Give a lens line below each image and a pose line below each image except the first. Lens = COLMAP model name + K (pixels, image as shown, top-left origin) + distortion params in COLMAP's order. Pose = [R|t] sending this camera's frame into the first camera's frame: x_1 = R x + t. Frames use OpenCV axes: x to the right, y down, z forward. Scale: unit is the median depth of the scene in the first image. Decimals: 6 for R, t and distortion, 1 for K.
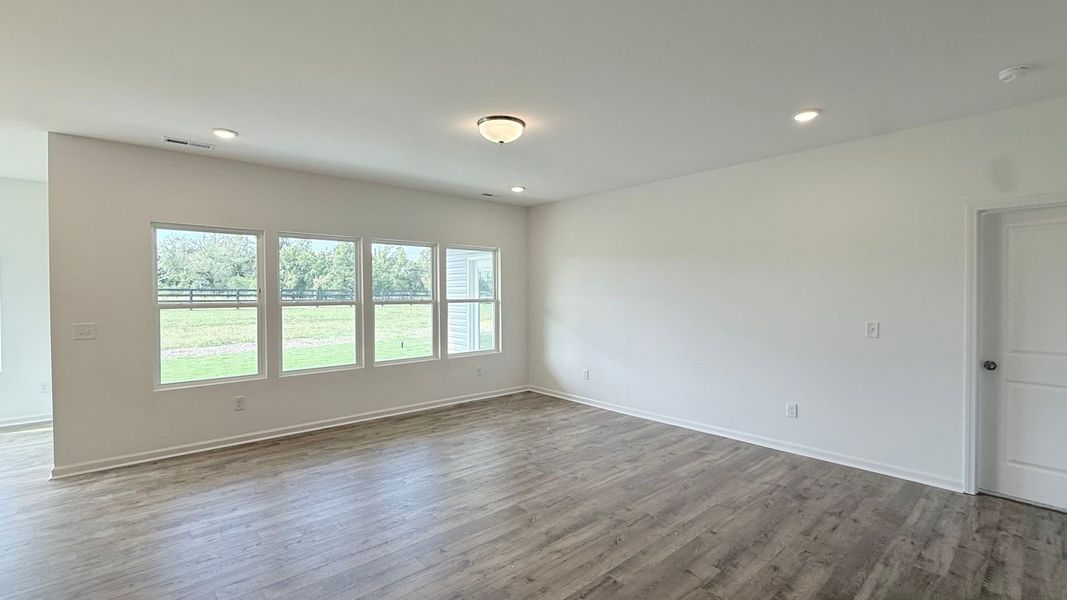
lens RADIAL K [[476.4, 0, 530.6], [0, 476.4, 302.3], [0, 0, 1]] dist [0.002311, 0.000400]
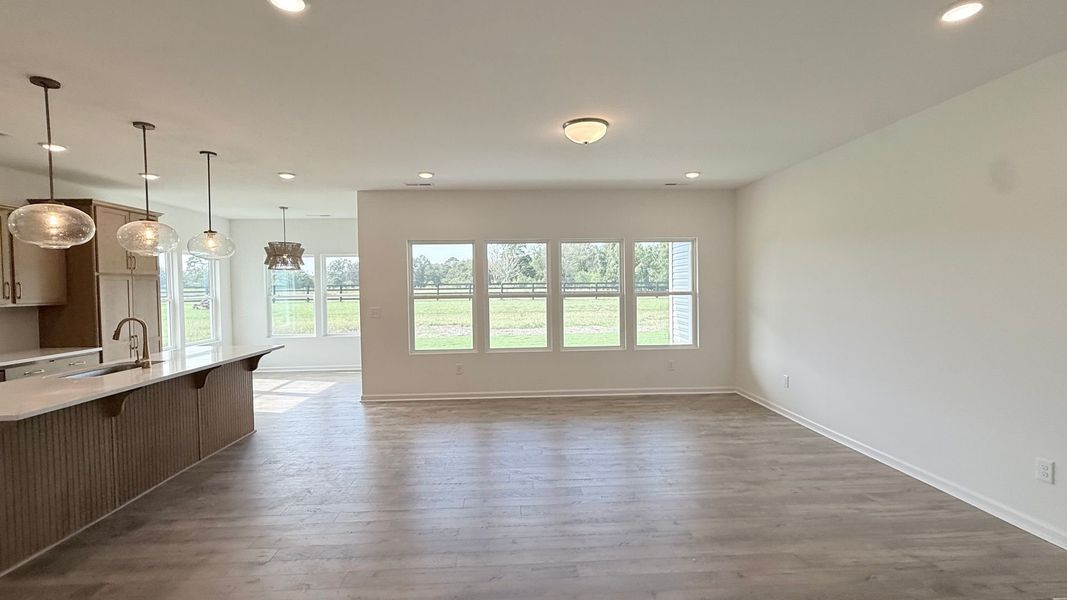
lens RADIAL K [[476.4, 0, 530.6], [0, 476.4, 302.3], [0, 0, 1]] dist [0.002311, 0.000400]
pose [[0.771673, 0.013887, -0.635868, 0.339561], [-0.001874, 0.999807, 0.019561, -0.004078], [0.636017, -0.013903, 0.771550, 0.073184]]
